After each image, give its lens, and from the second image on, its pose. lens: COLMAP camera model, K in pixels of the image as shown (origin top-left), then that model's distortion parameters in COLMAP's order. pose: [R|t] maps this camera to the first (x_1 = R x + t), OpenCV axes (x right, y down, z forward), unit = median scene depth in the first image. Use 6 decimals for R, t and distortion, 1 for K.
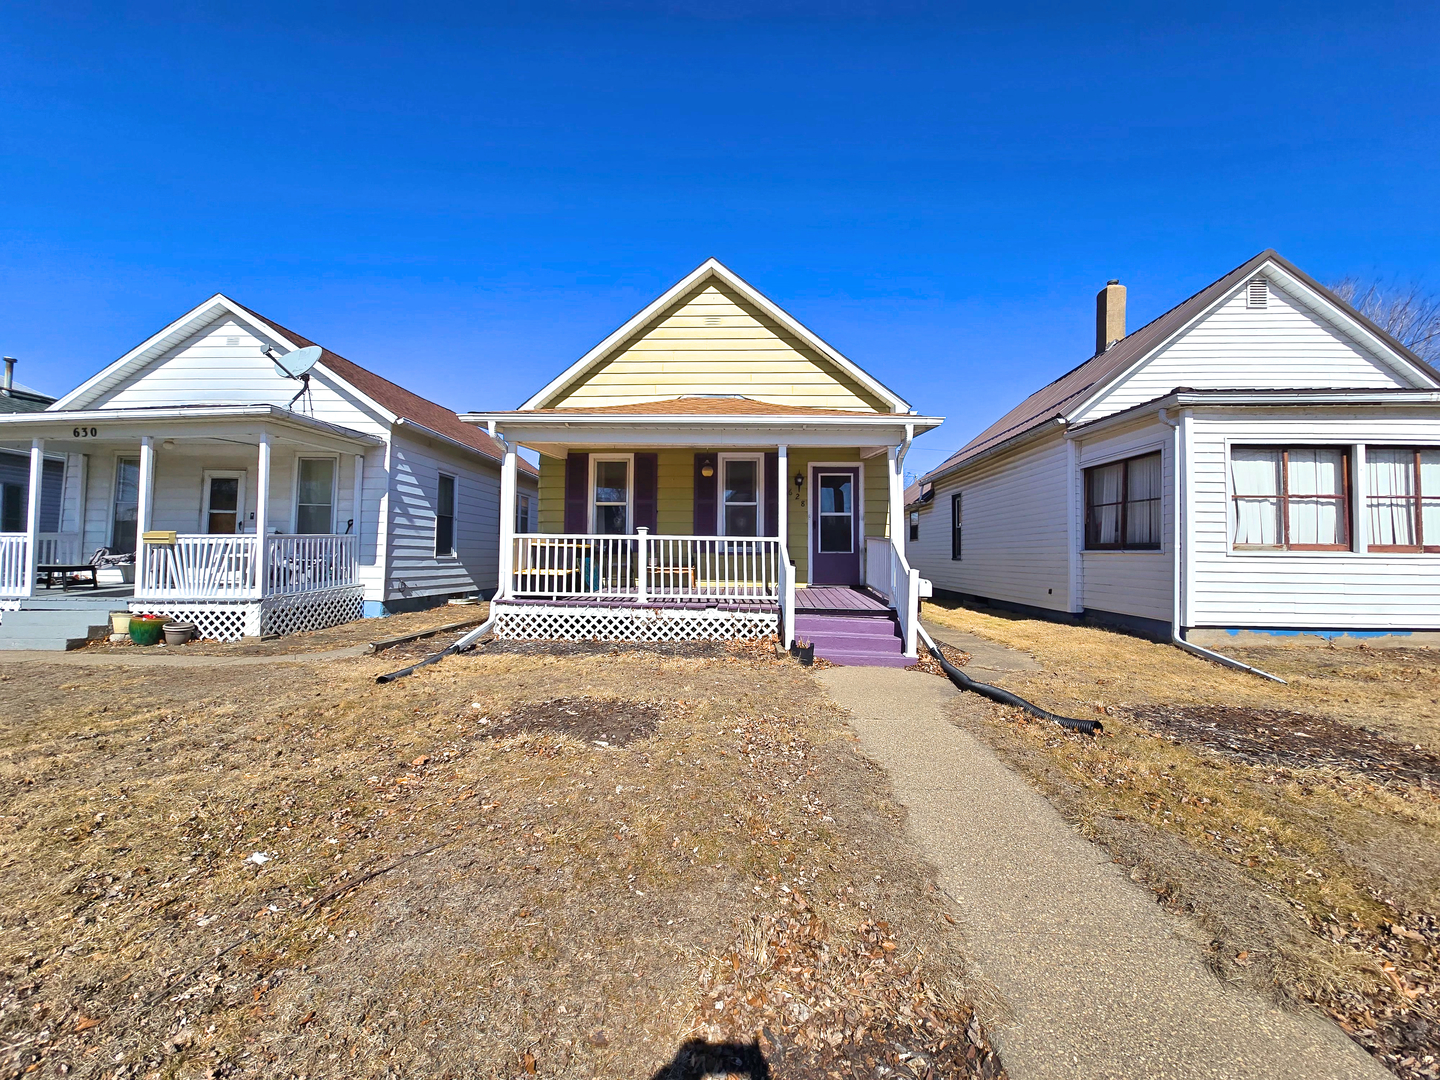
lens RADIAL K [[589.5, 0, 720.0], [0, 589.5, 540.0], [0, 0, 1]] dist [0.000631, -0.008343]
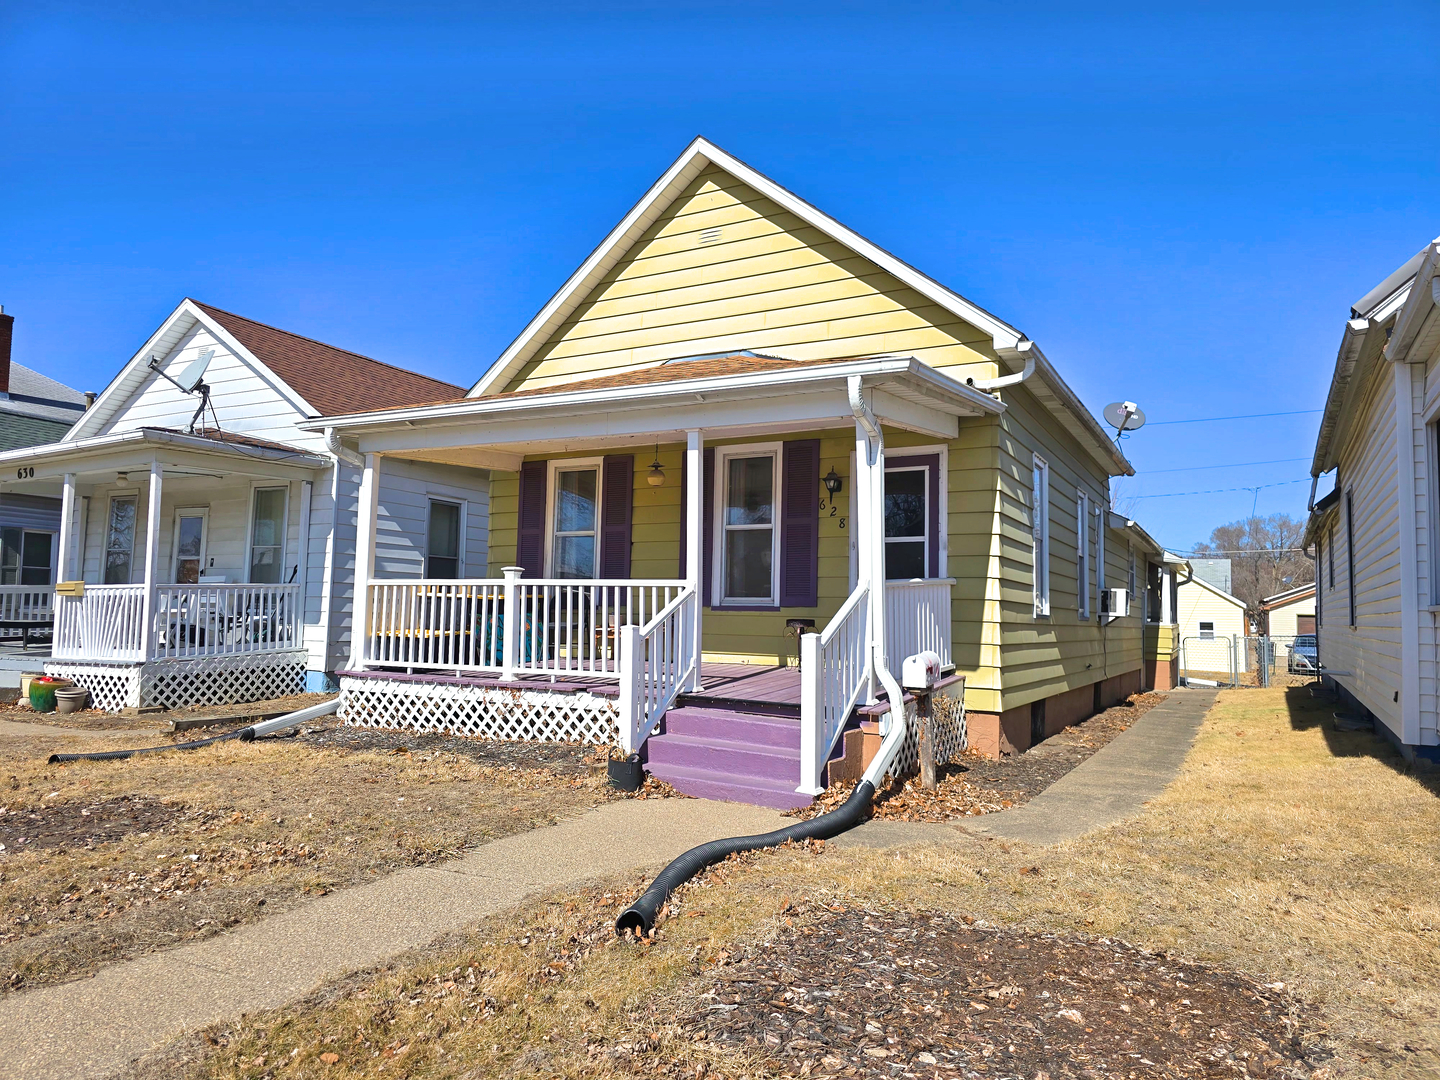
lens RADIAL K [[978.3, 0, 720.0], [0, 978.3, 540.0], [0, 0, 1]] dist [0.077300, -0.099895]
pose [[0.895038, -0.029694, -0.445000, 0.569724], [0.005288, 0.998418, -0.055986, 0.011238], [0.445958, 0.047756, 0.893779, 0.108427]]
